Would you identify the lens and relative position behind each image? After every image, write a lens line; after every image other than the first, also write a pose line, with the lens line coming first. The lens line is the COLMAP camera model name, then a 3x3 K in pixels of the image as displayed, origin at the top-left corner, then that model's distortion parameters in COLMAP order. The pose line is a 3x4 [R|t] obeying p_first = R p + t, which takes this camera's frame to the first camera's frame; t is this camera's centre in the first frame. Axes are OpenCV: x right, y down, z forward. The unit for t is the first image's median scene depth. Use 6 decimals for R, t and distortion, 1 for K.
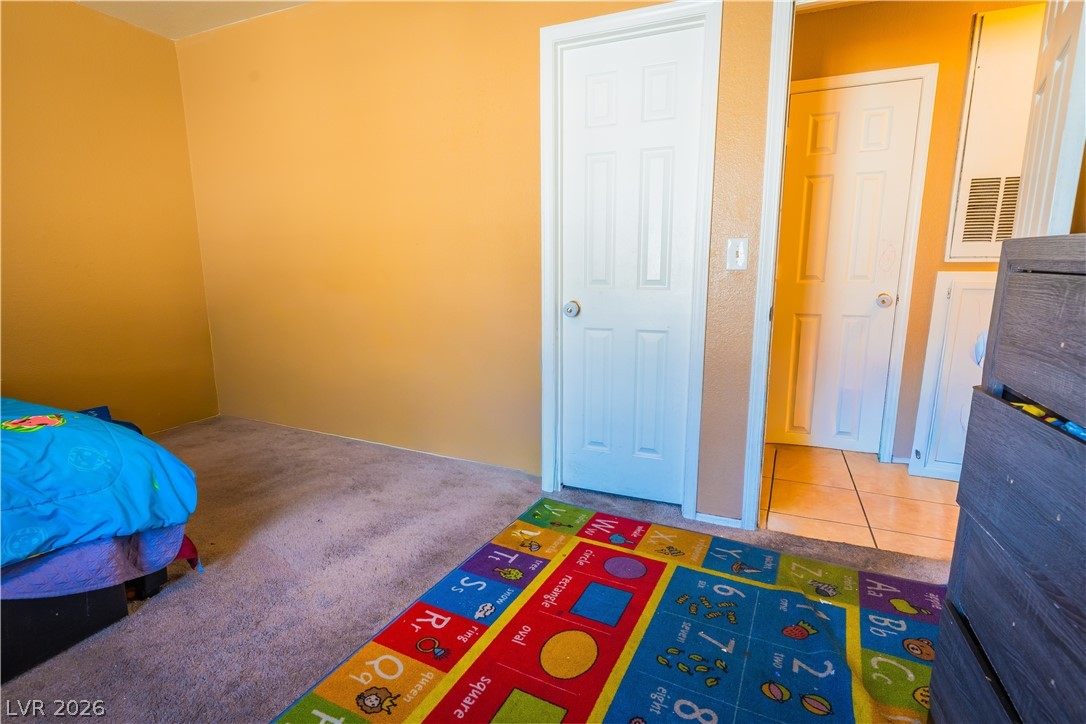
lens RADIAL K [[521.4, 0, 543.3], [0, 521.4, 362.7], [0, 0, 1]] dist [-0.003879, 0.001205]
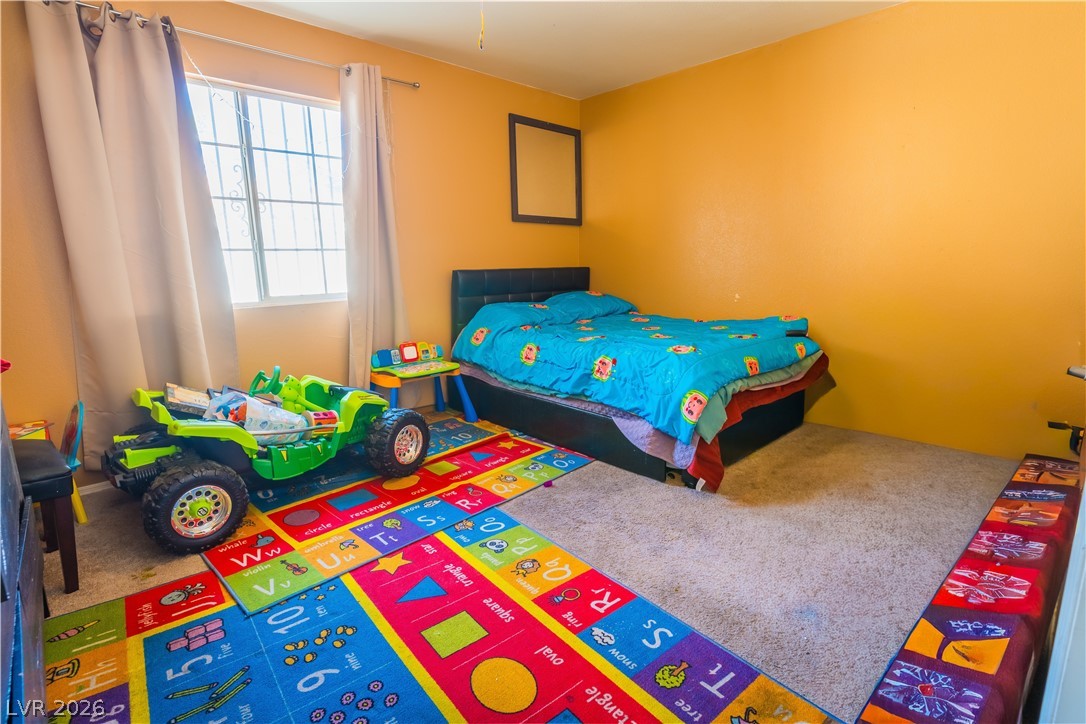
lens RADIAL K [[521.4, 0, 543.3], [0, 521.4, 362.7], [0, 0, 1]] dist [-0.003879, 0.001205]
pose [[-0.389844, 0.188864, -0.901306, 0.704445], [-0.150436, 0.952534, 0.264667, -0.219202], [0.908510, 0.238768, -0.342928, 1.183879]]
